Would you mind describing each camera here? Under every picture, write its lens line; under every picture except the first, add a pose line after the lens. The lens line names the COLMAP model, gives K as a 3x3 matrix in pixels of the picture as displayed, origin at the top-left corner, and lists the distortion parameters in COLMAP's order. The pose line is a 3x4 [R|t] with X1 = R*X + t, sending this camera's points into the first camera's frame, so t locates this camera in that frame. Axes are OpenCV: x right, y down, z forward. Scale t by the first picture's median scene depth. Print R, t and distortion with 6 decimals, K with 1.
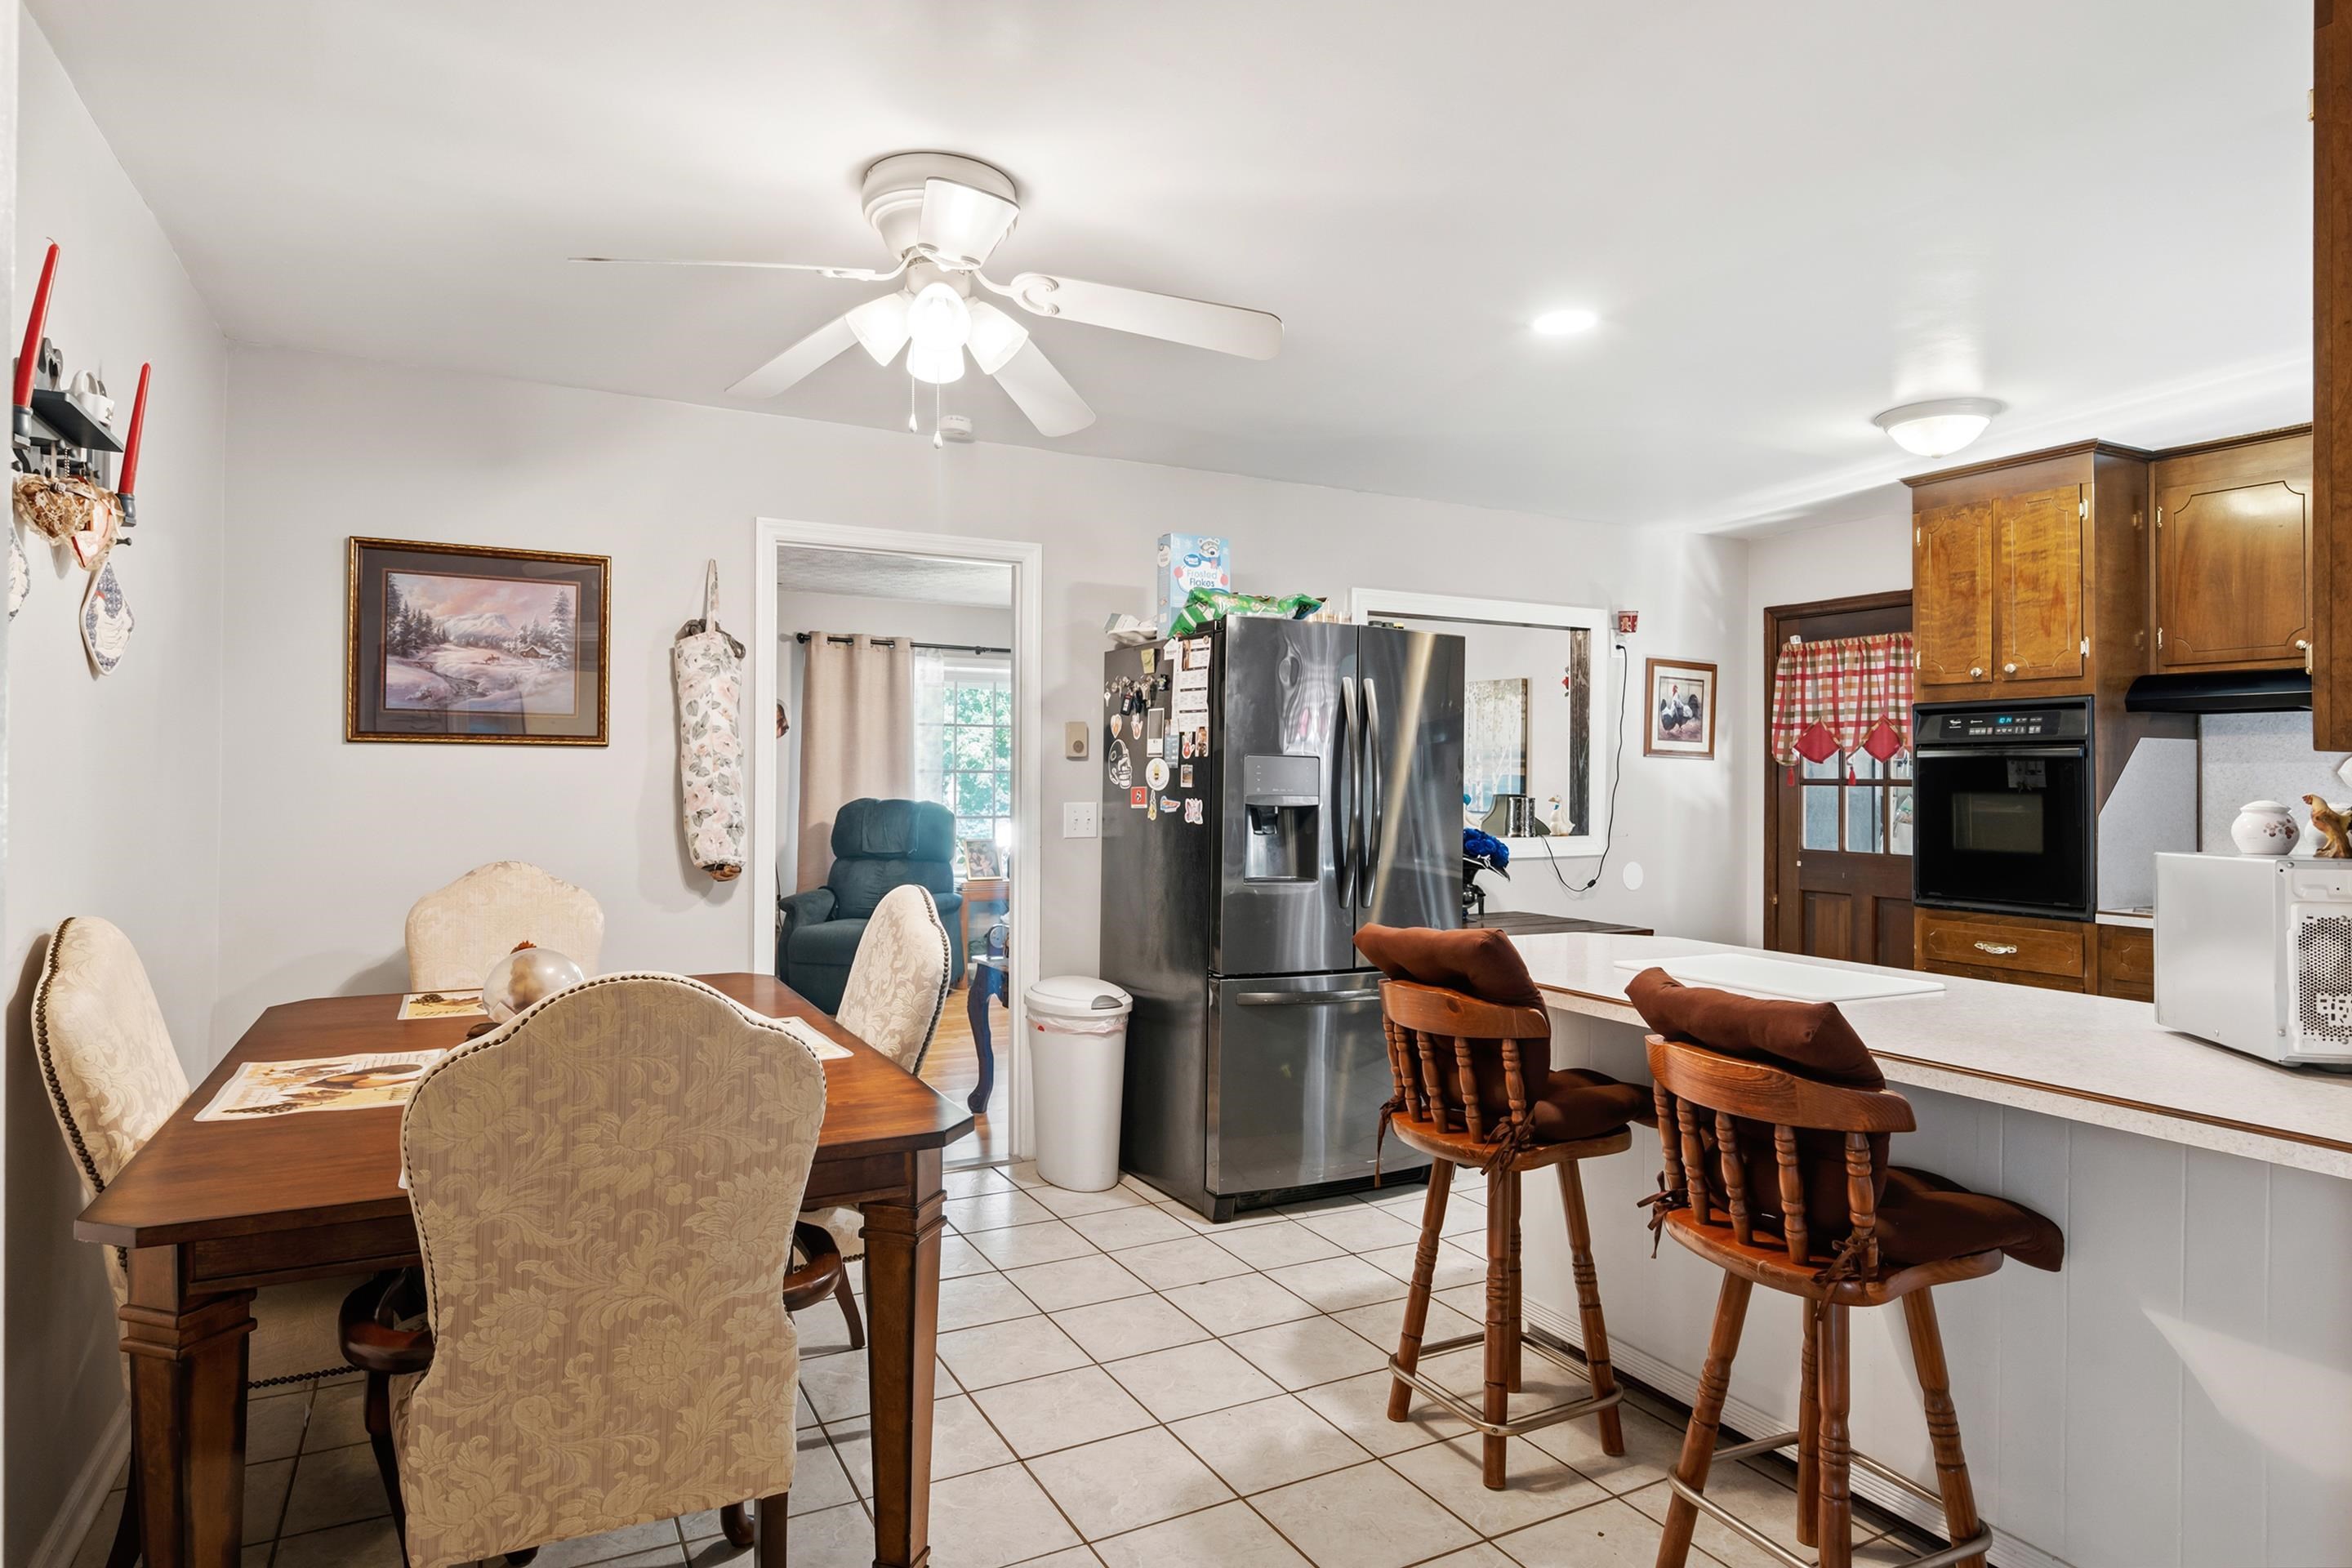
lens RADIAL K [[1307.3, 0, 1161.0], [0, 1307.3, 774.1], [0, 0, 1]] dist [-0.007931, -0.001608]
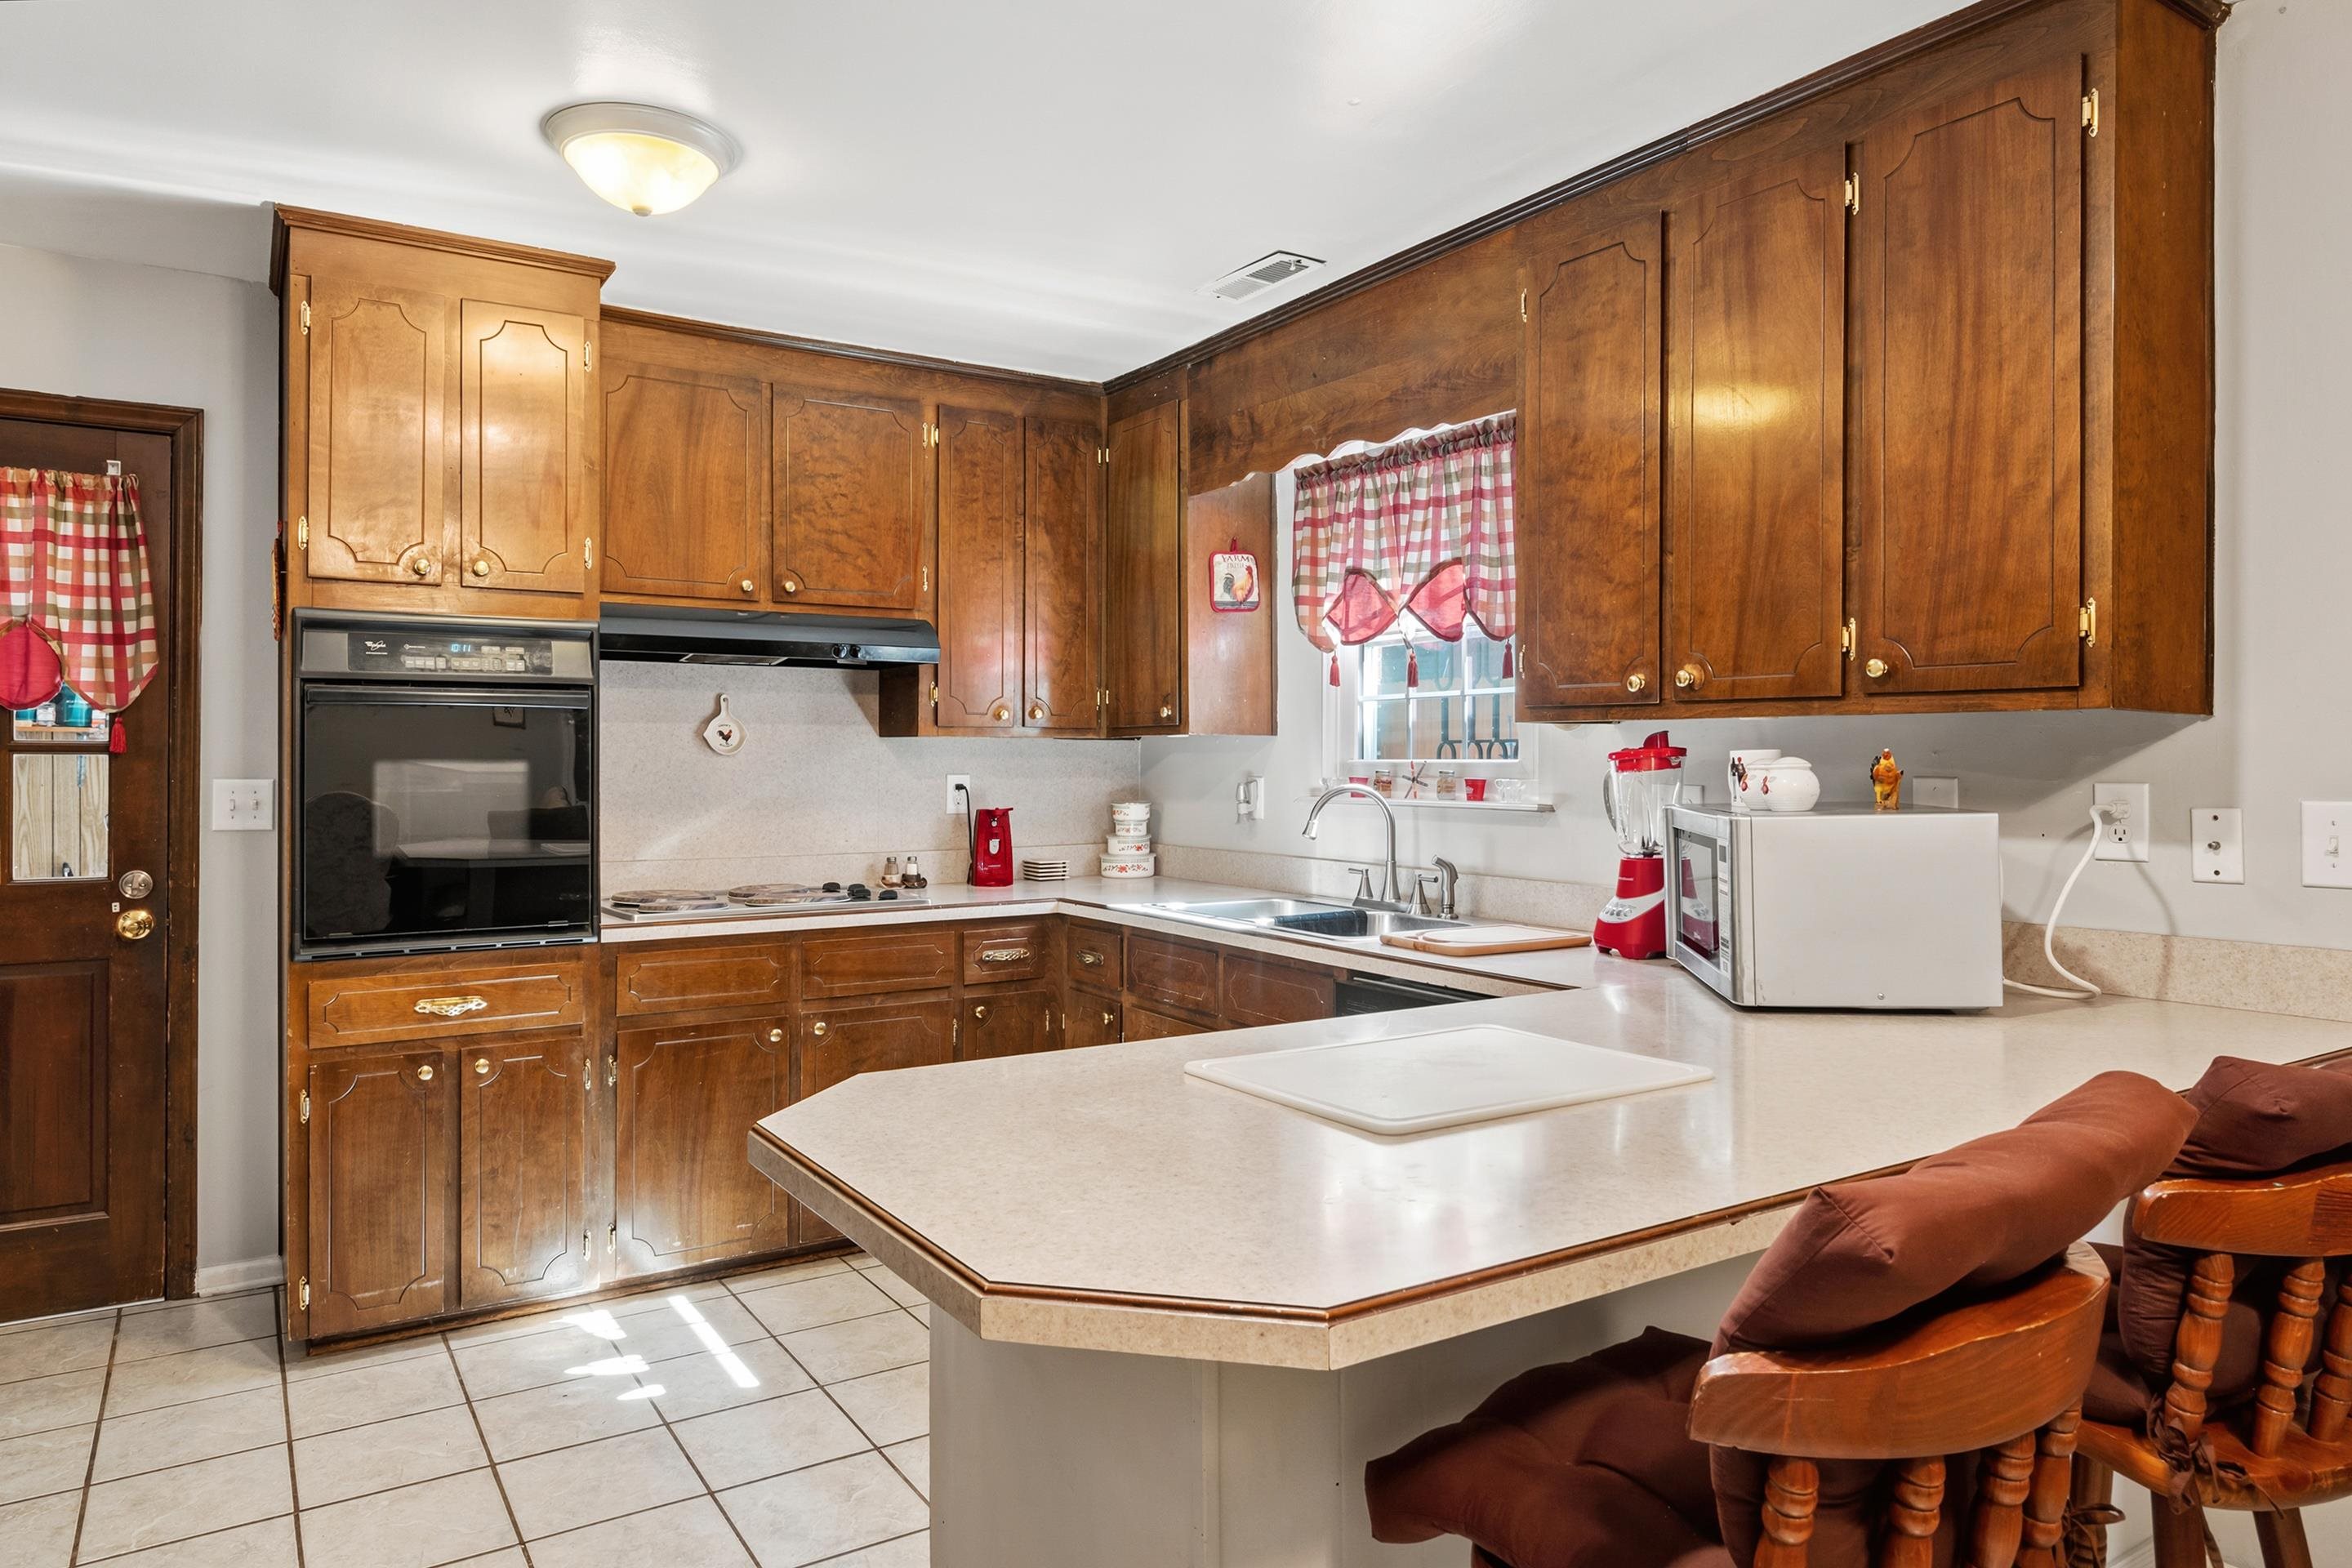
lens RADIAL K [[1447.1, 0, 1176.8], [0, 1447.1, 754.2], [0, 0, 1]] dist [-0.001559, -0.003820]
pose [[-0.092538, -0.000946, 0.995709, -0.102291], [-0.003529, 0.999994, 0.000622, 0.010168], [-0.995703, -0.003456, -0.092541, 0.791220]]
